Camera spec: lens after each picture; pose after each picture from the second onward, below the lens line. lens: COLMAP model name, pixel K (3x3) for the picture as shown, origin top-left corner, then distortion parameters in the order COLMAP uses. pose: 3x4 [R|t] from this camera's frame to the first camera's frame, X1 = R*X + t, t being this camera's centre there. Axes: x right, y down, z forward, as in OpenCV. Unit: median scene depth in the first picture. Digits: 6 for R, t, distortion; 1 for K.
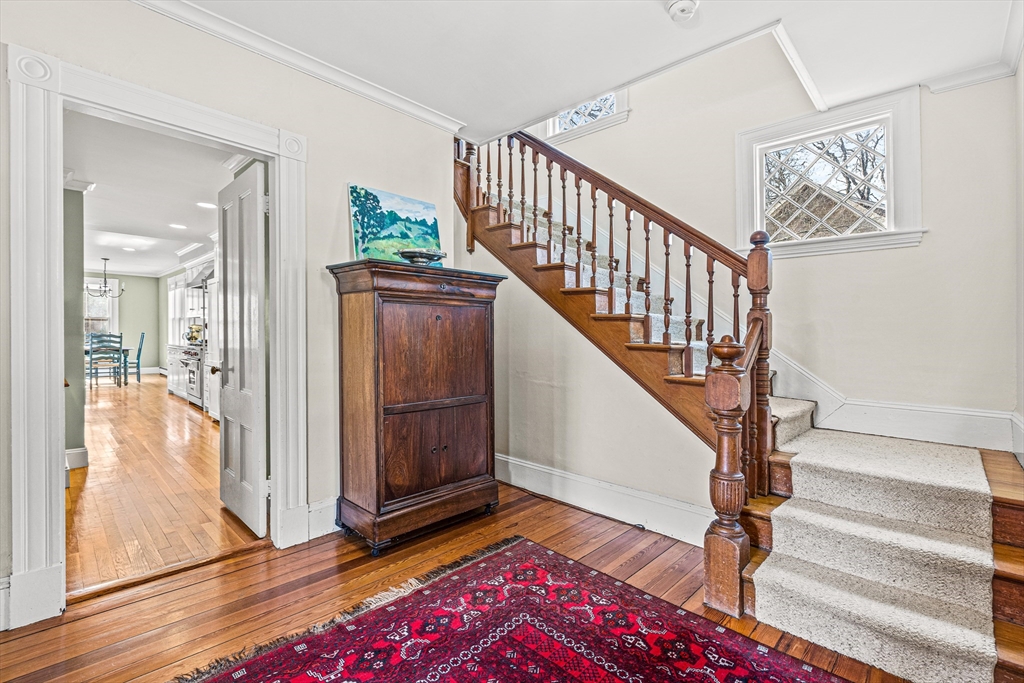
lens RADIAL K [[454.9, 0, 508.5], [0, 454.9, 341.1], [0, 0, 1]] dist [-0.002640, 0.000203]
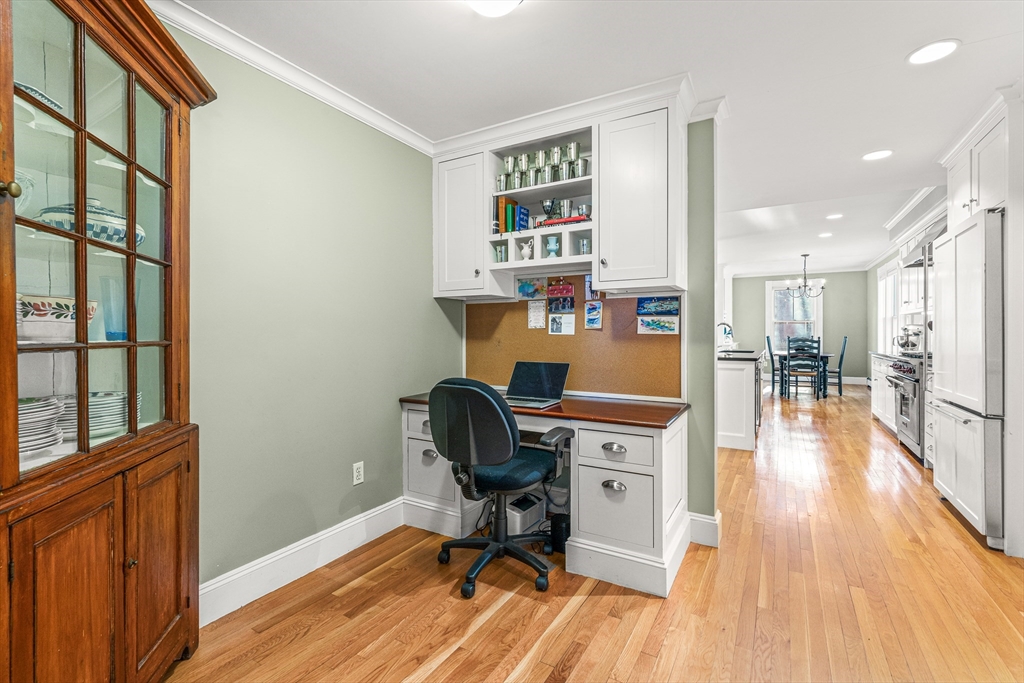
lens RADIAL K [[454.9, 0, 516.4], [0, 454.9, 337.5], [0, 0, 1]] dist [-0.002640, 0.000203]
pose [[0.241704, -0.003743, -0.970343, -0.154793], [-0.010859, 0.999920, -0.006561, -0.005107], [0.970289, 0.012123, 0.241644, 0.233261]]
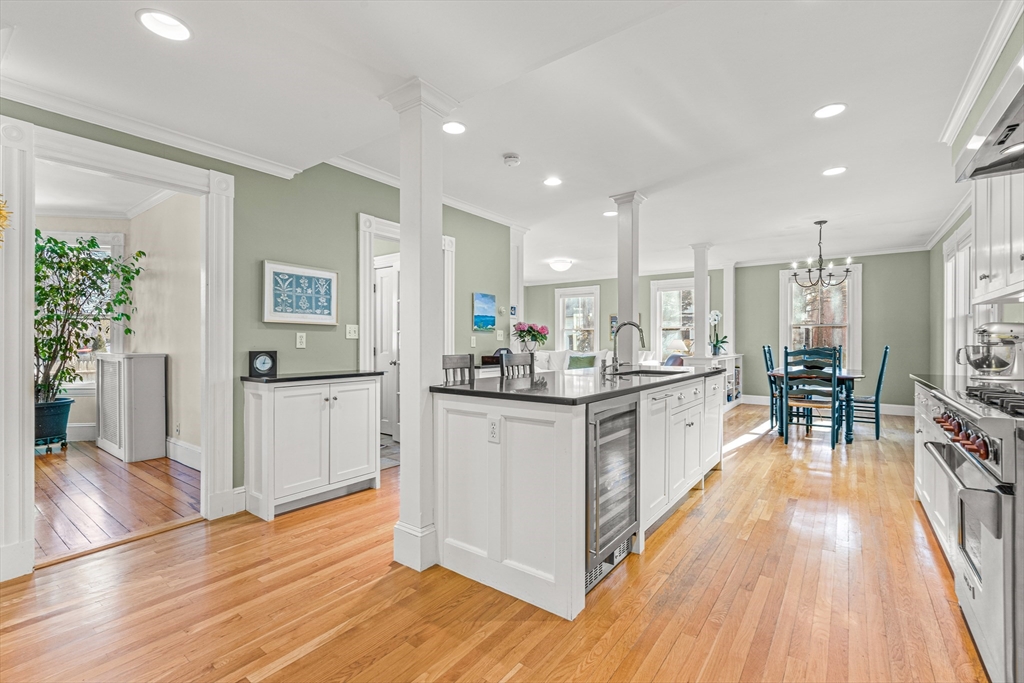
lens RADIAL K [[454.9, 0, 511.2], [0, 454.9, 348.2], [0, 0, 1]] dist [-0.002640, 0.000203]
pose [[0.133413, 0.000139, -0.991061, -0.369064], [-0.014026, 0.999900, -0.001748, -0.010252], [0.990961, 0.014134, 0.133401, 0.544954]]
